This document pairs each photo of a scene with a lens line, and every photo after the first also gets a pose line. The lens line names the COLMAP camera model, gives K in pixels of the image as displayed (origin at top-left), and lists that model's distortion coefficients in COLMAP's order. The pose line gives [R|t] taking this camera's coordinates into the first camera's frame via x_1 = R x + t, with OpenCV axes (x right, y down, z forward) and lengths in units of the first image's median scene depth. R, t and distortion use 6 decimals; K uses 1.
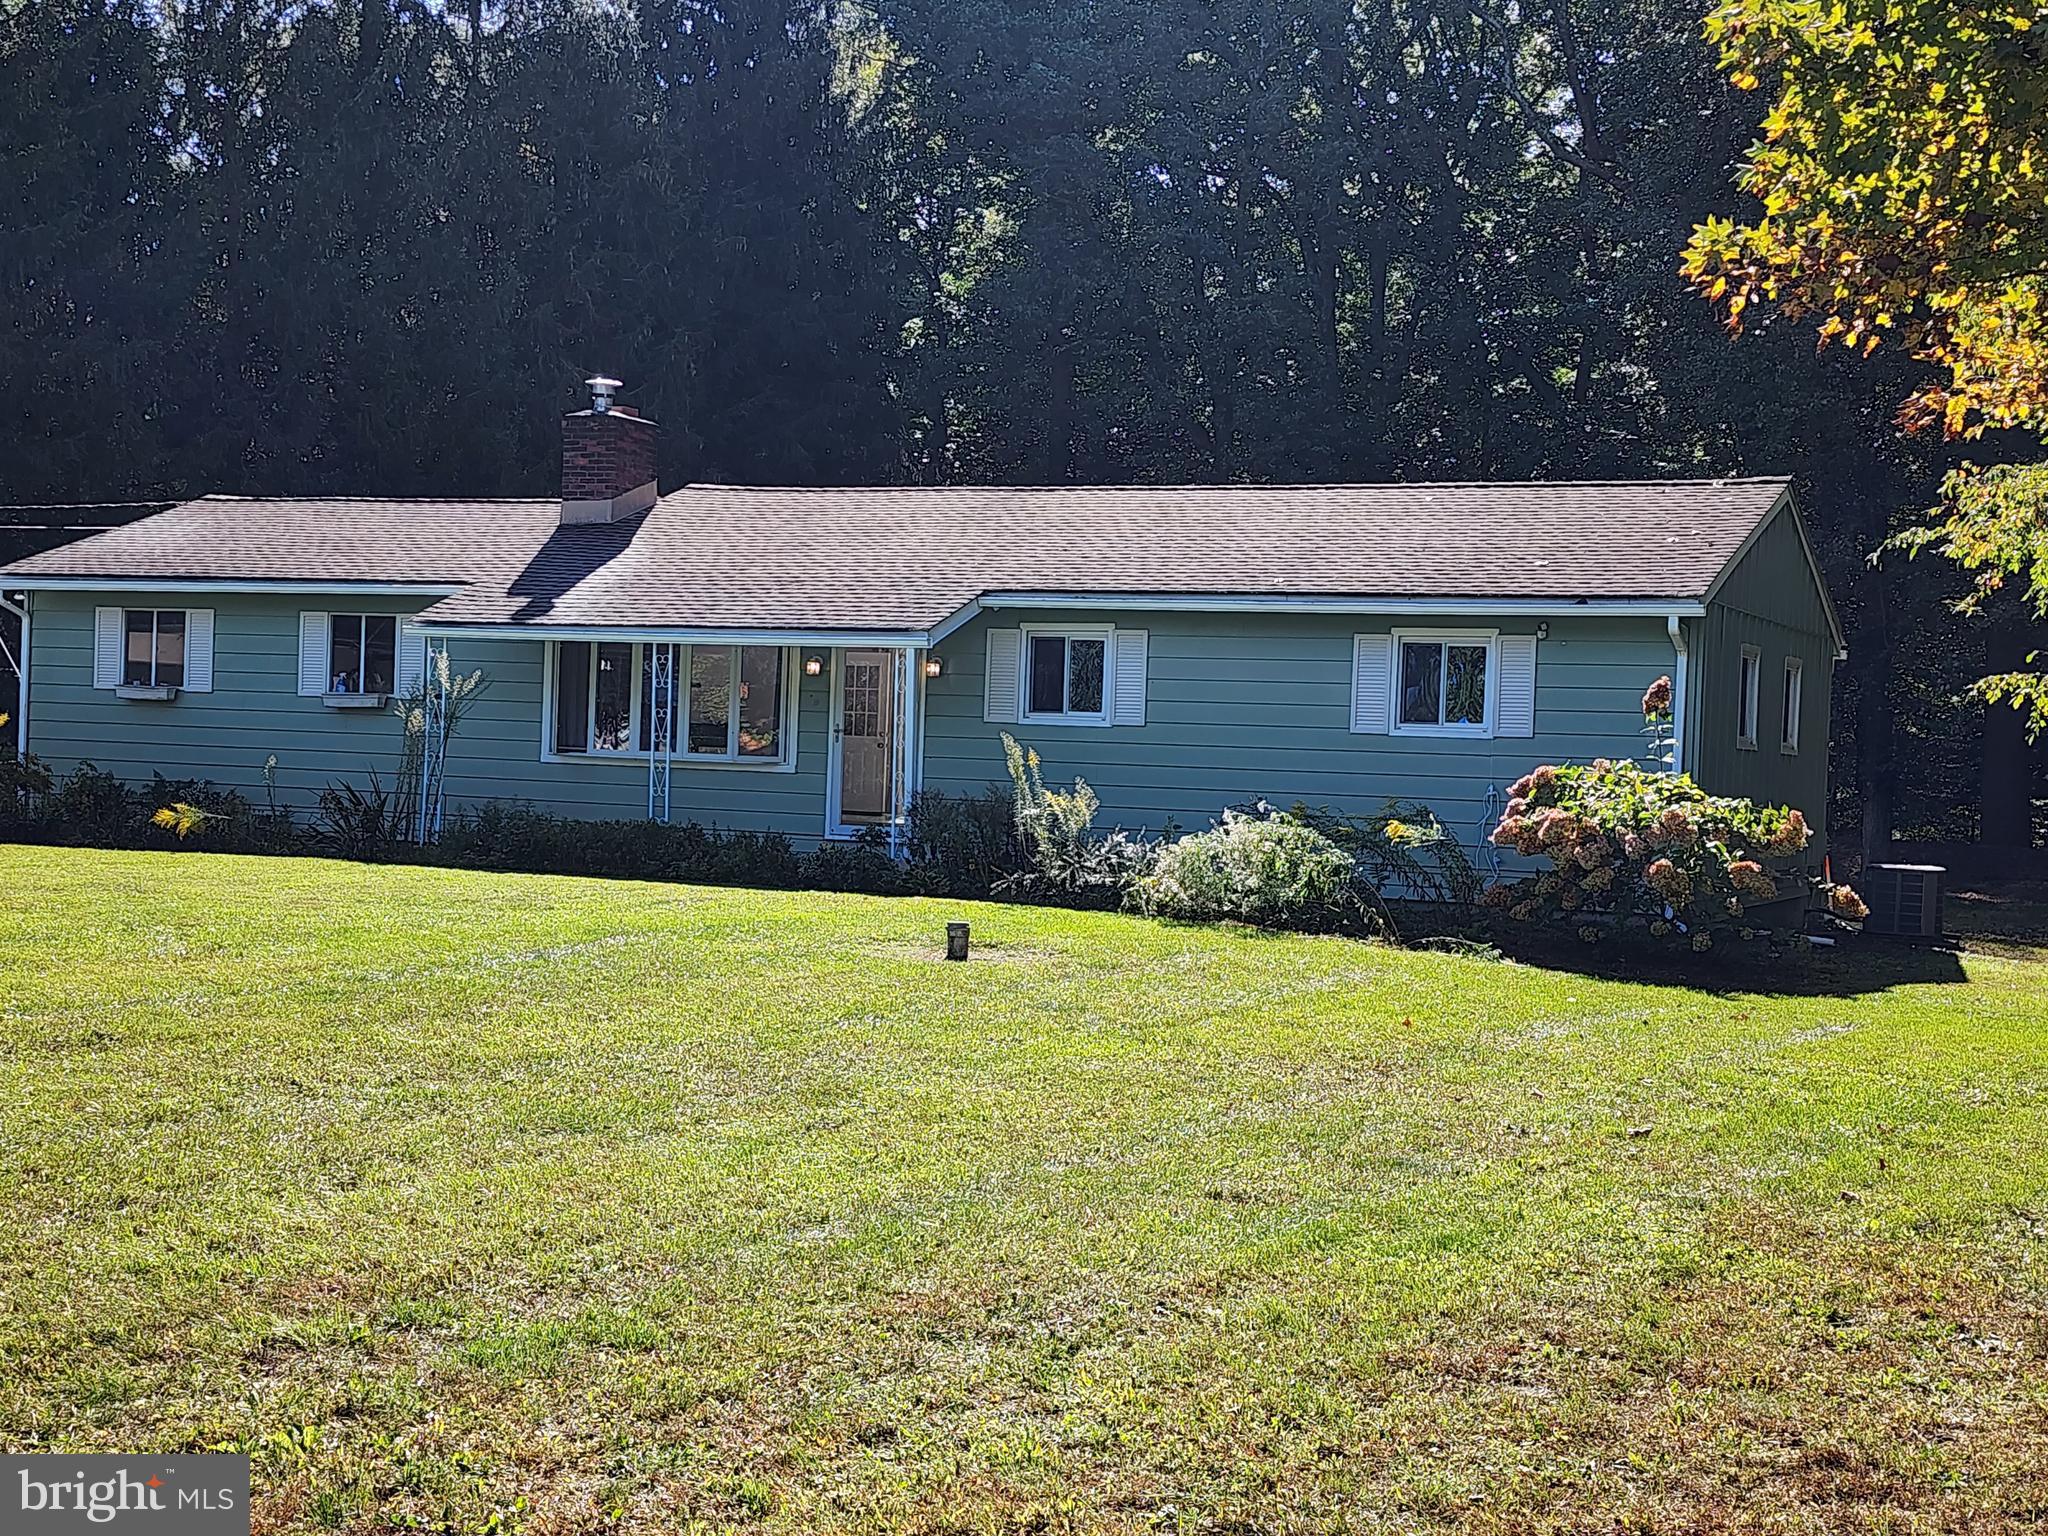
lens RADIAL K [[1491.5, 0, 1028.2], [0, 1491.5, 785.0], [0, 0, 1]] dist [0.053695, -0.019160]
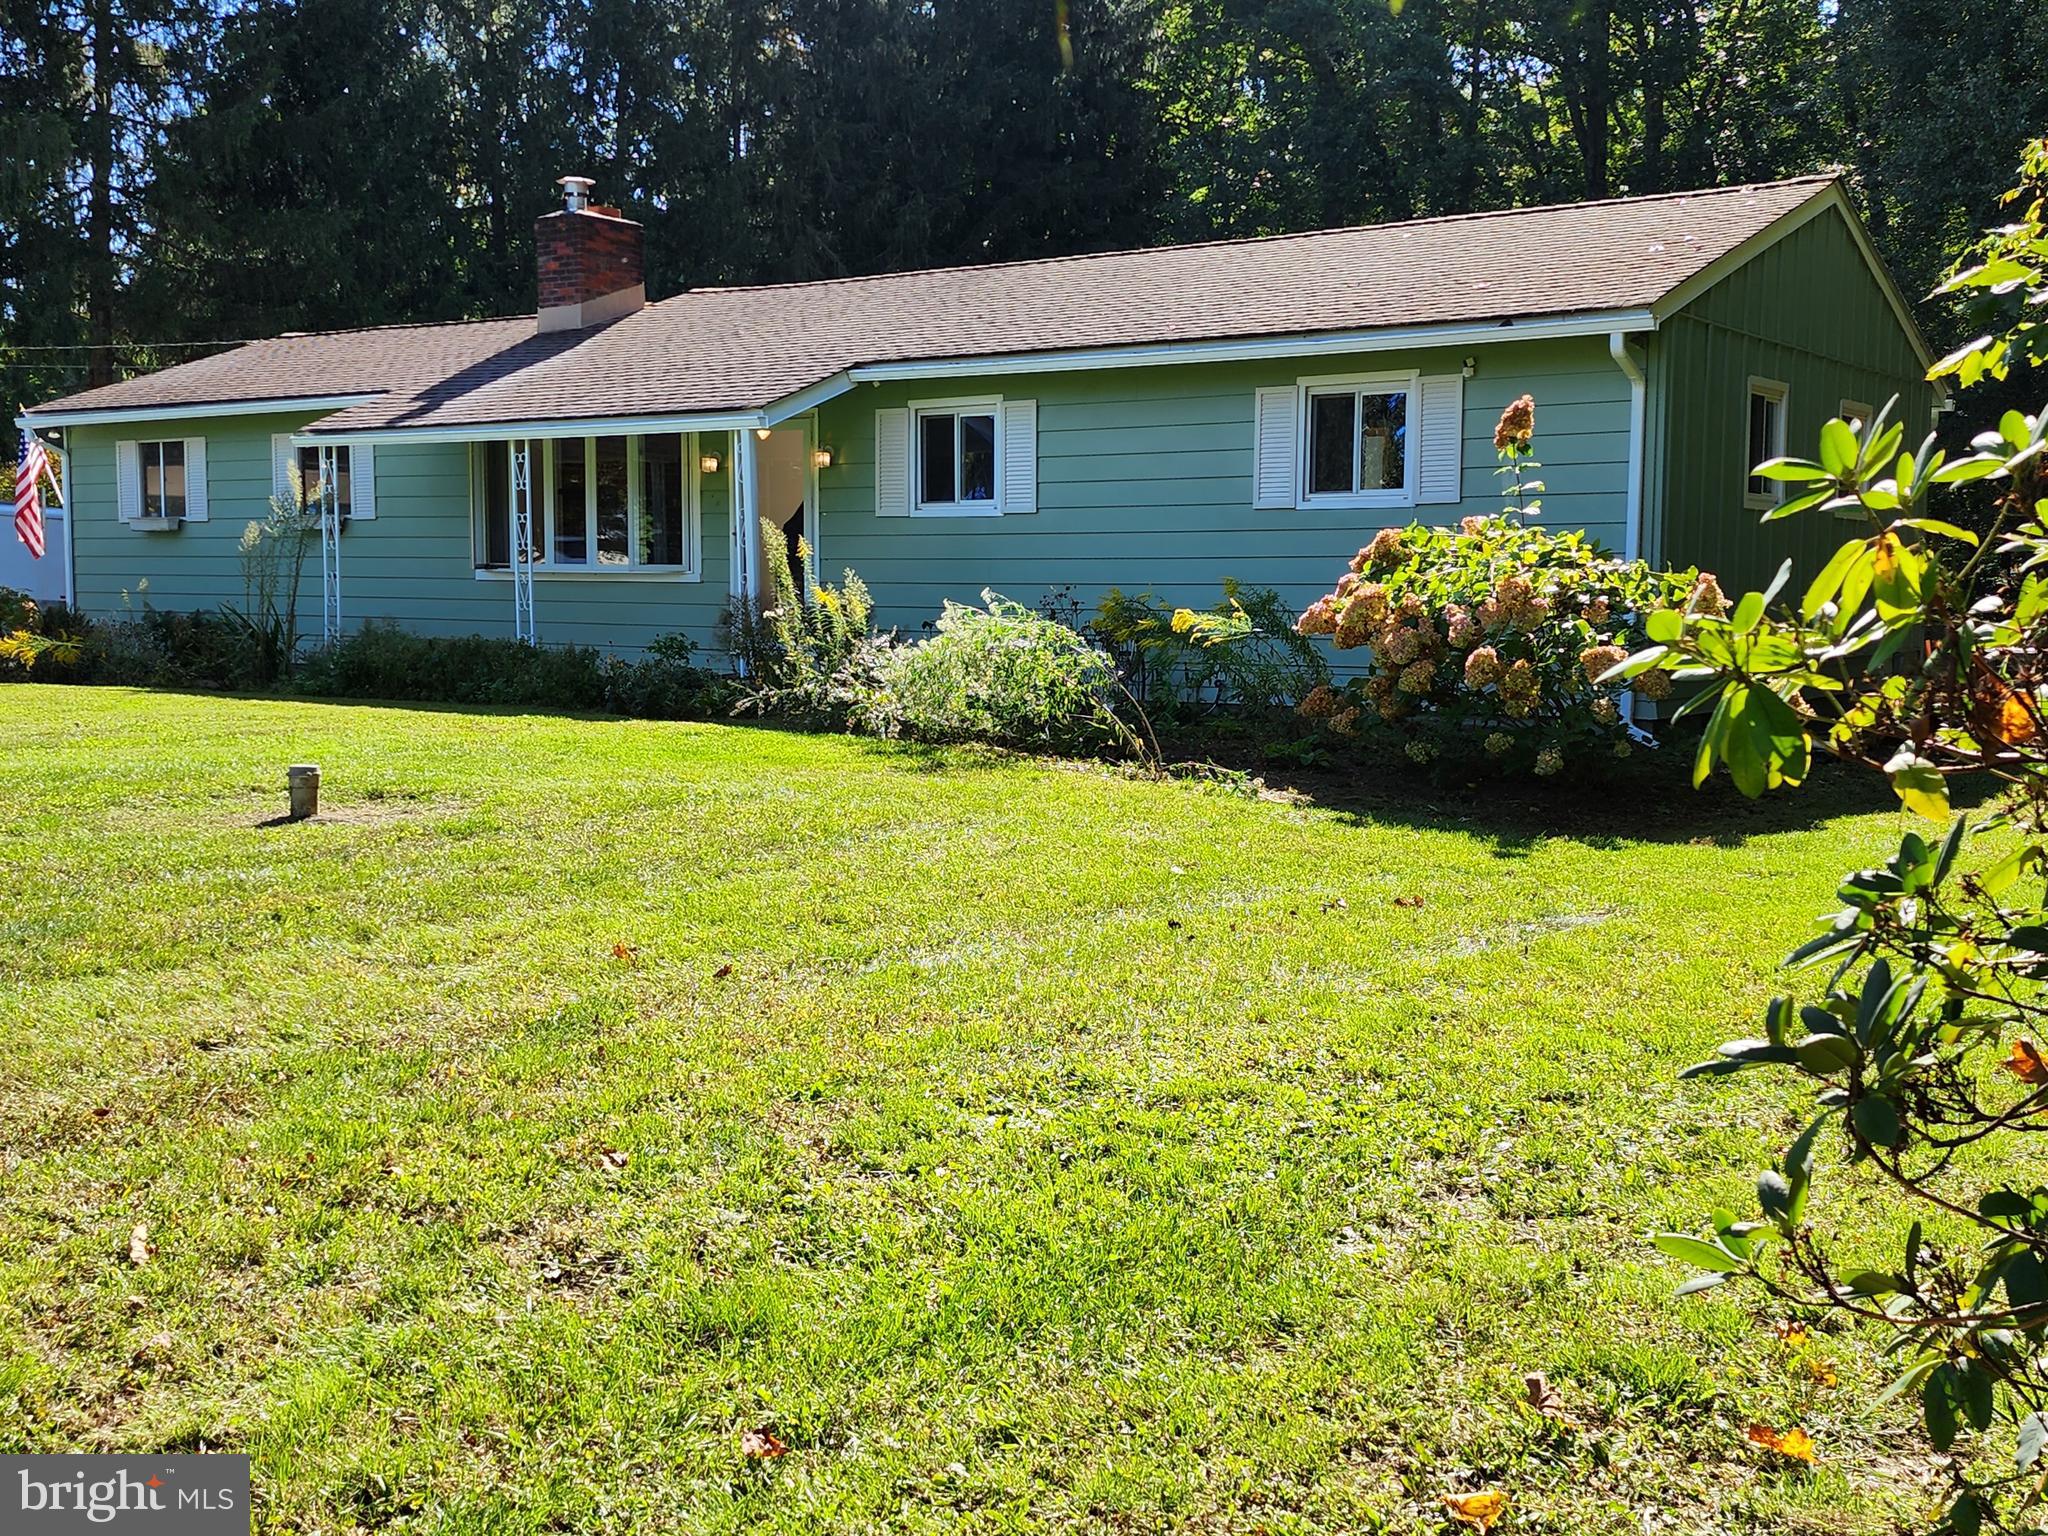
lens RADIAL K [[1363.8, 0, 1025.0], [0, 1363.8, 758.9], [0, 0, 1]] dist [0.070438, -0.055475]
pose [[0.994569, -0.022870, -0.101532, 0.162128], [0.034933, 0.992319, 0.118671, 0.009879], [0.098038, -0.121573, 0.987729, 0.198696]]
